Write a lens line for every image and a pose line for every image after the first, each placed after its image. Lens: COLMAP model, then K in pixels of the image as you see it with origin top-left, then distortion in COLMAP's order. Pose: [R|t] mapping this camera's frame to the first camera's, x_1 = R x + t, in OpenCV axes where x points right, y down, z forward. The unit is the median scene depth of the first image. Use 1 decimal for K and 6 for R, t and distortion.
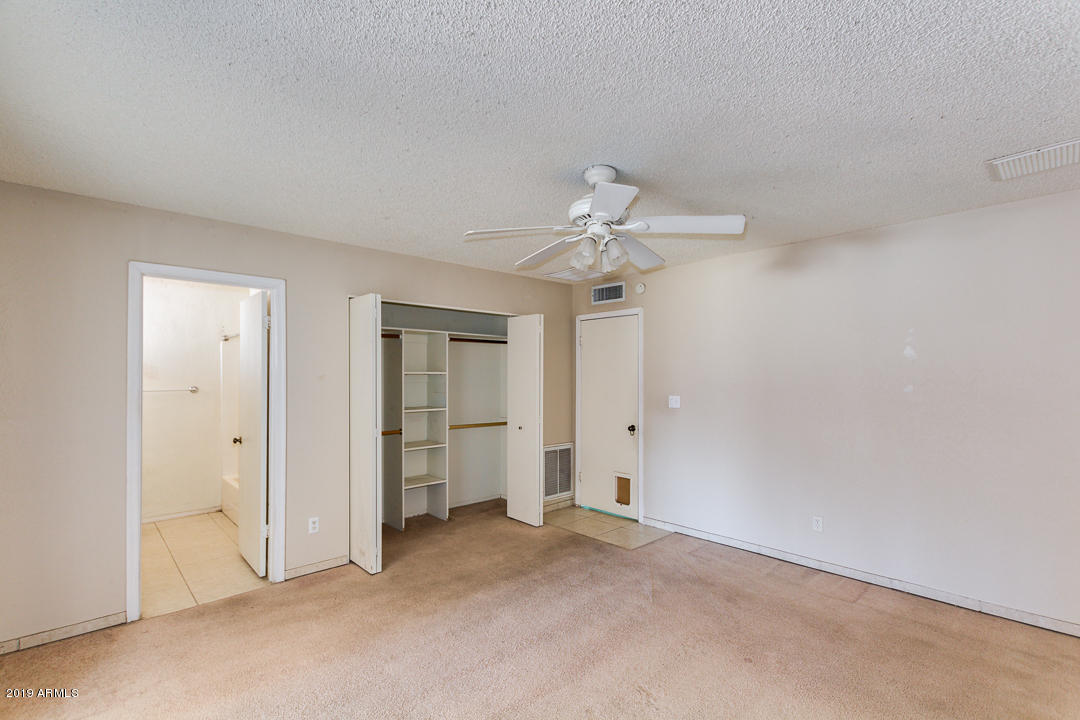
lens RADIAL K [[493.0, 0, 546.3], [0, 493.0, 367.8], [0, 0, 1]] dist [0.003922, -0.001358]
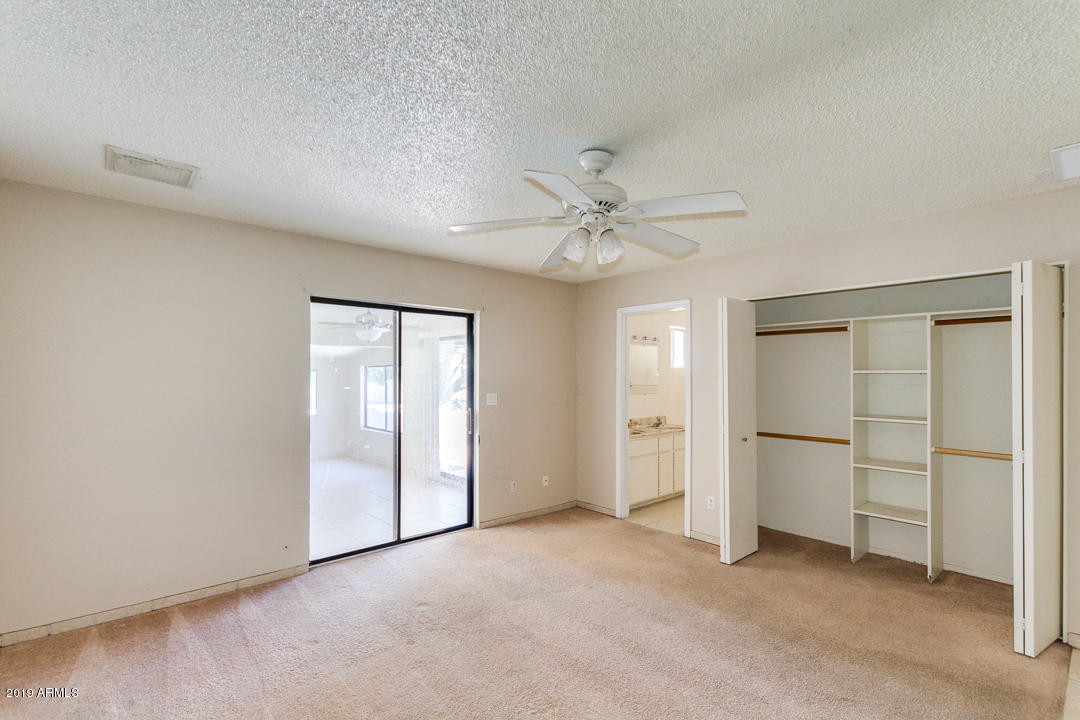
lens RADIAL K [[493.0, 0, 531.7], [0, 493.0, 375.2], [0, 0, 1]] dist [0.003922, -0.001358]
pose [[-0.048223, 0.002790, -0.998833, 0.619502], [0.011405, 0.999932, 0.002242, 0.008539], [0.998771, -0.011284, -0.048251, 0.554452]]
